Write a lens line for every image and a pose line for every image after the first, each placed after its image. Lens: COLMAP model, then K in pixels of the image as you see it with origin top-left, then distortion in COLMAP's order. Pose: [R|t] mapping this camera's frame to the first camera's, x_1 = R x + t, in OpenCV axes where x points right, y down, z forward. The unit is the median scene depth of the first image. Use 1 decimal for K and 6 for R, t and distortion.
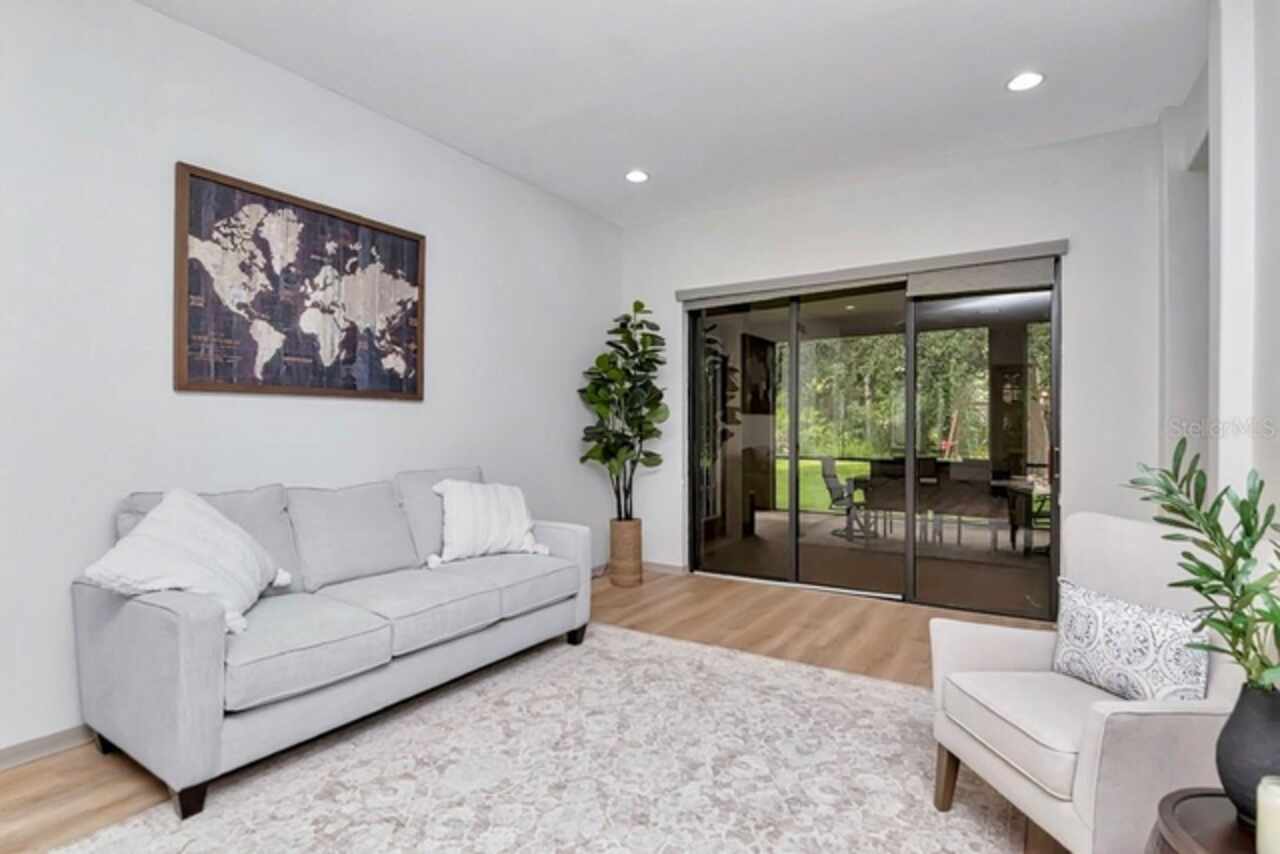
lens RADIAL K [[626.6, 0, 642.1], [0, 626.6, 438.0], [0, 0, 1]] dist [-0.009262, -0.003670]
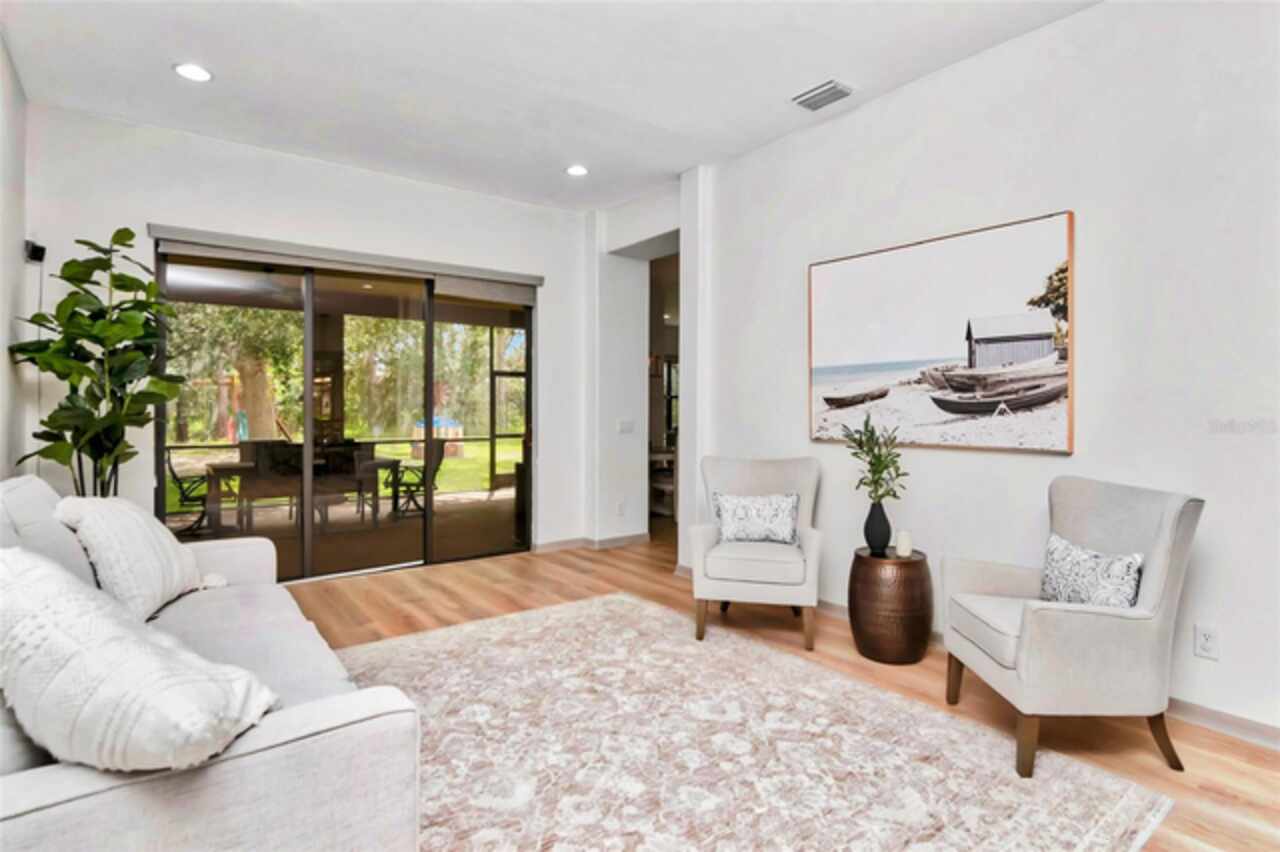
lens RADIAL K [[644.3, 0, 634.6], [0, 644.3, 416.4], [0, 0, 1]] dist [-0.012154, -0.002593]
pose [[0.369489, -0.008194, 0.929199, -0.804923], [0.012119, 0.999919, 0.003999, -0.004970], [-0.929156, 0.009783, 0.369558, 0.359547]]
